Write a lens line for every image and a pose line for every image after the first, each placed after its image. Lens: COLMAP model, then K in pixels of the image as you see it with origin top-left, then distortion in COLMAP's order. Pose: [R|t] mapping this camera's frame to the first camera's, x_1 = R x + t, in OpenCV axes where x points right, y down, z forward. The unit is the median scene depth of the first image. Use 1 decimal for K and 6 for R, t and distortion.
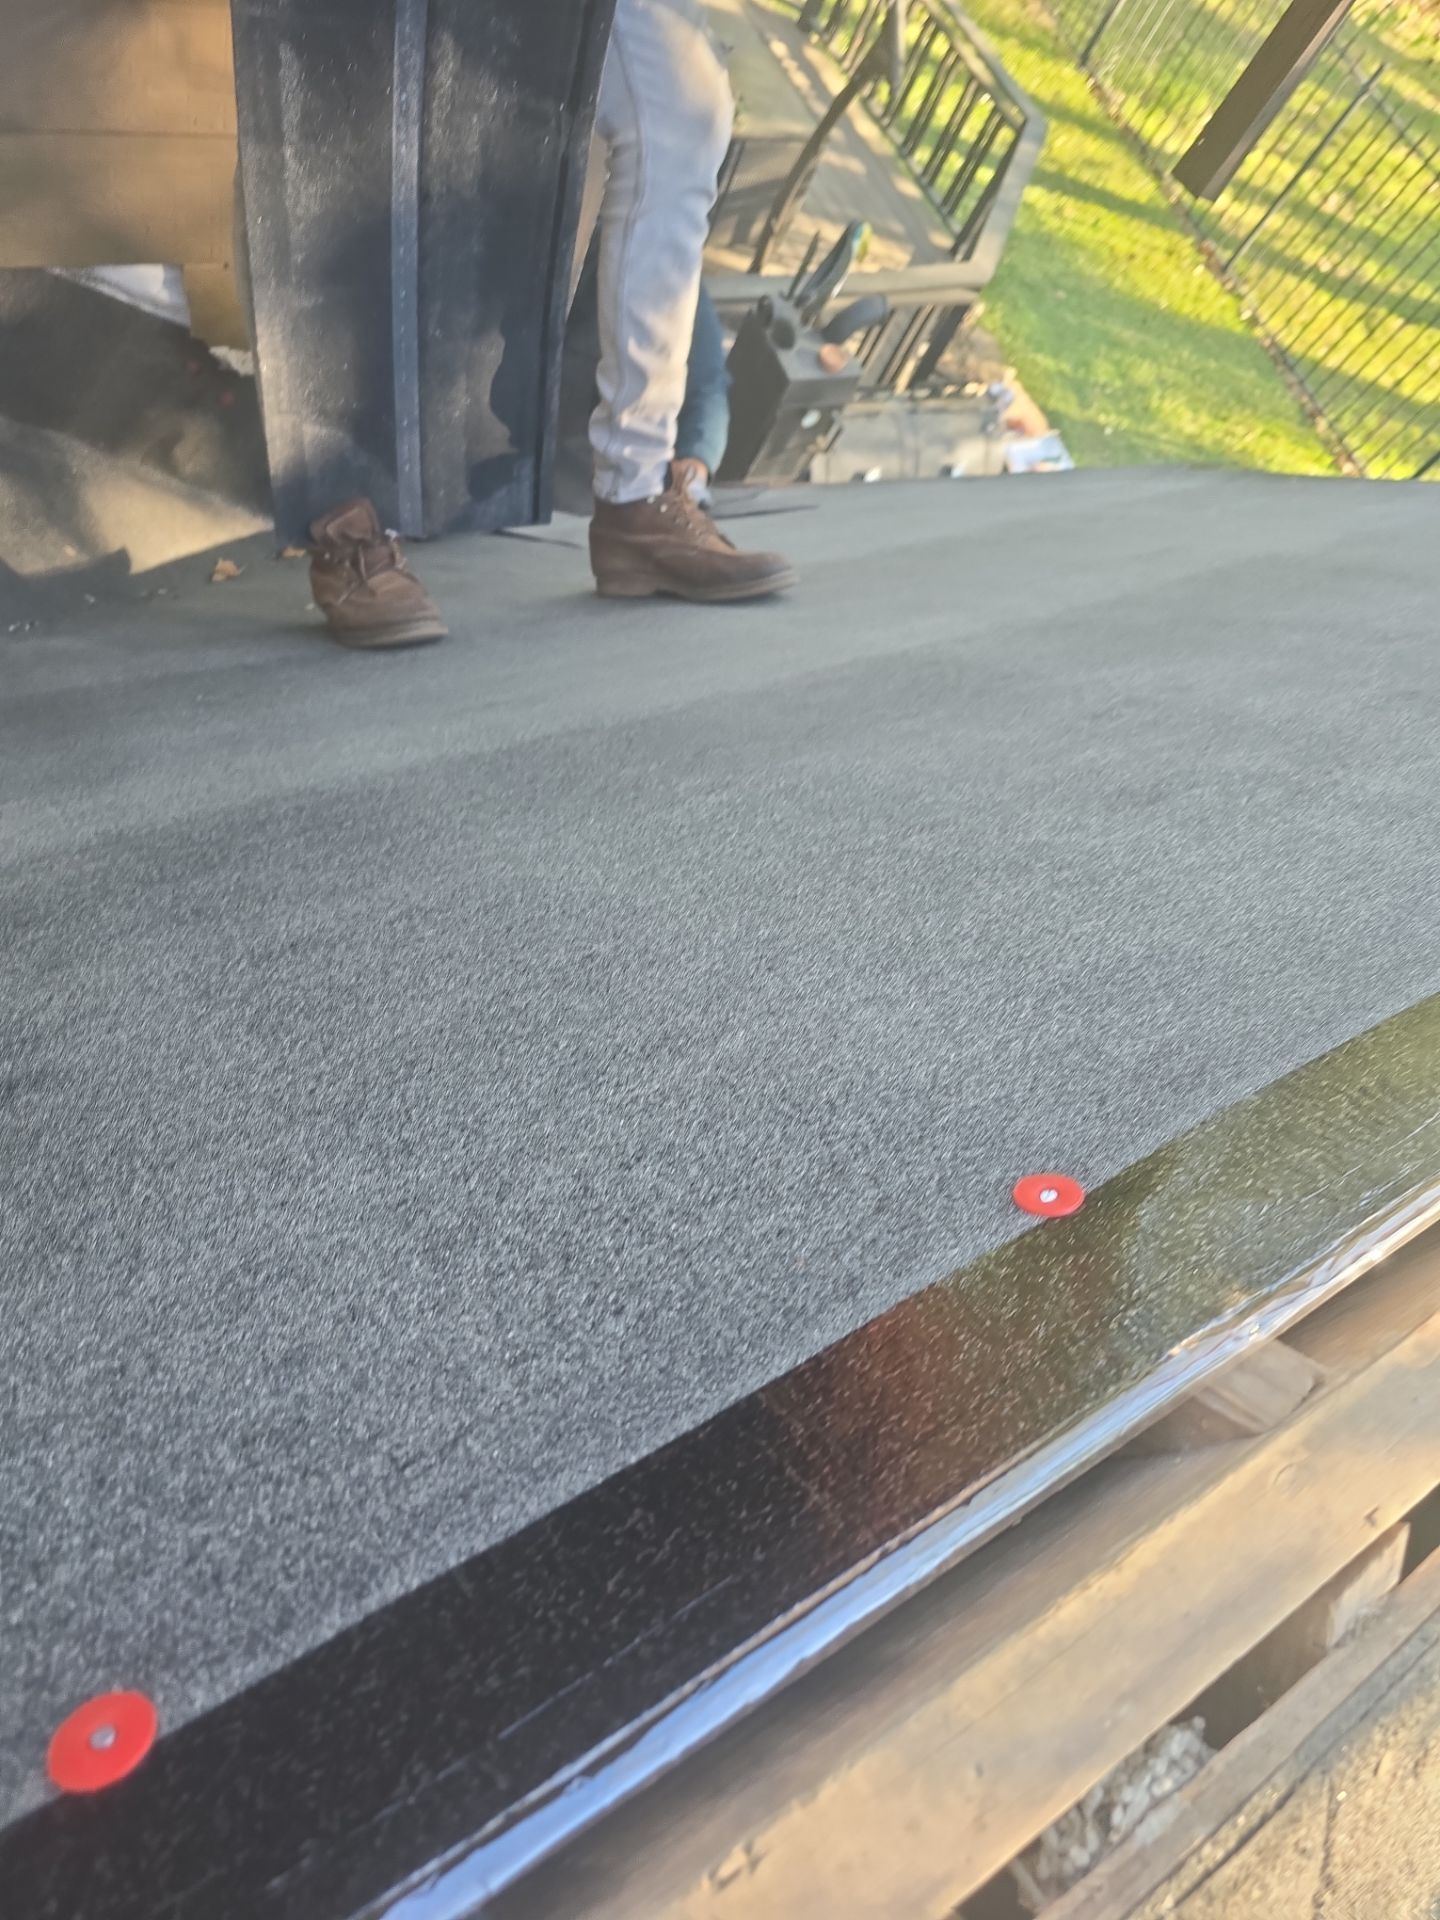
lens RADIAL K [[1285.3, 0, 720.0], [0, 1285.3, 960.0], [0, 0, 1]] dist [0.042466, -0.049312]
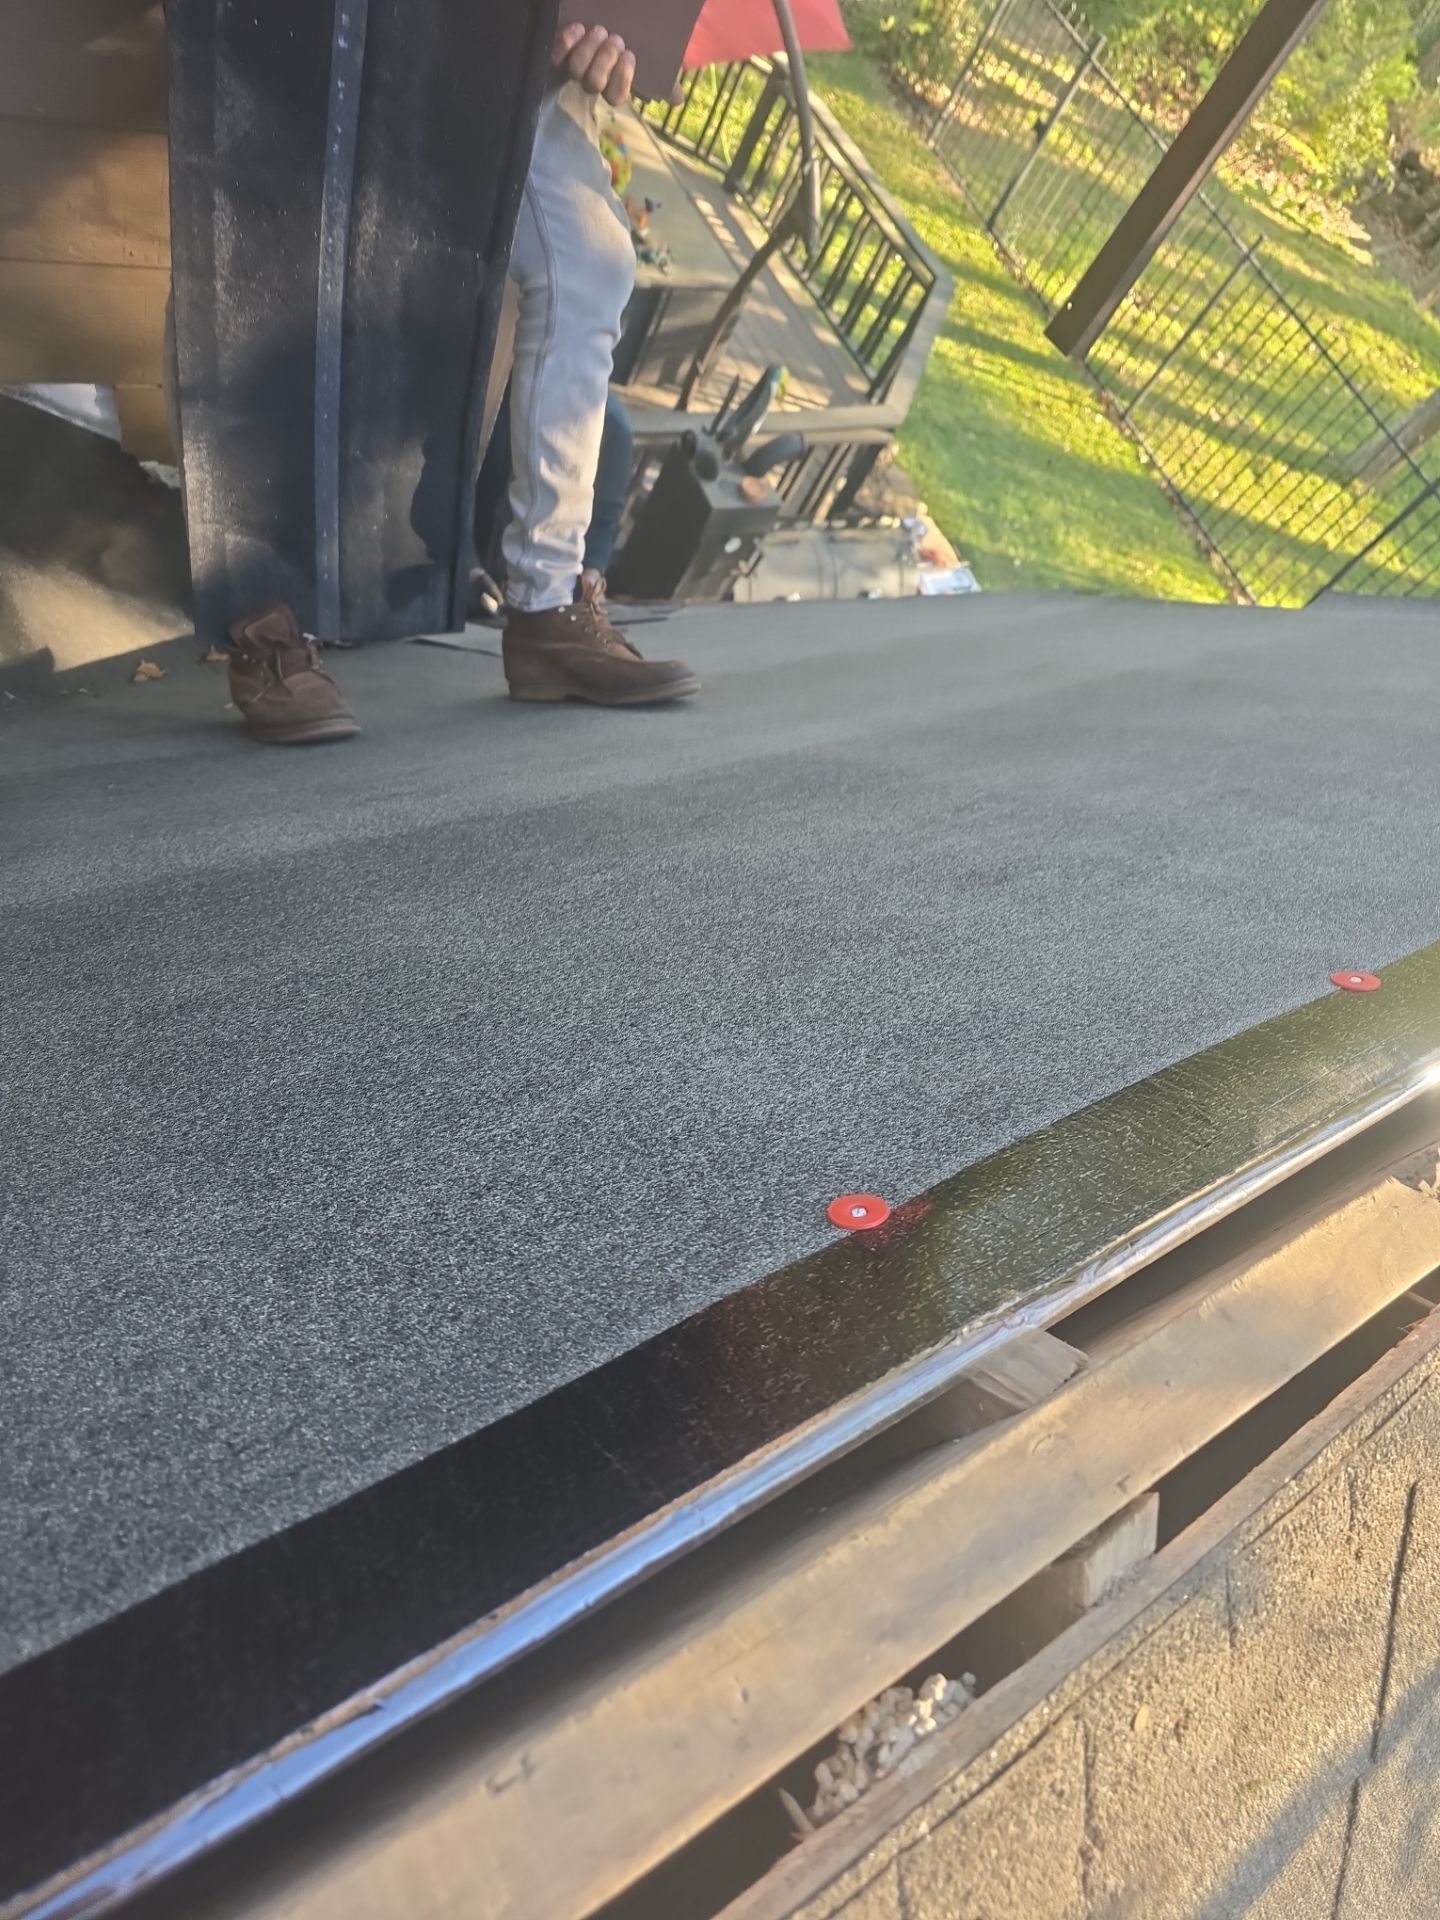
lens RADIAL K [[1318.1, 0, 740.8], [0, 1318.1, 975.2], [0, 0, 1]] dist [0.046653, -0.052626]
pose [[0.998801, 0.005201, 0.048681, 0.075440], [-0.000952, 0.996217, -0.086893, 0.060500], [-0.048949, 0.086743, 0.995027, -0.100285]]
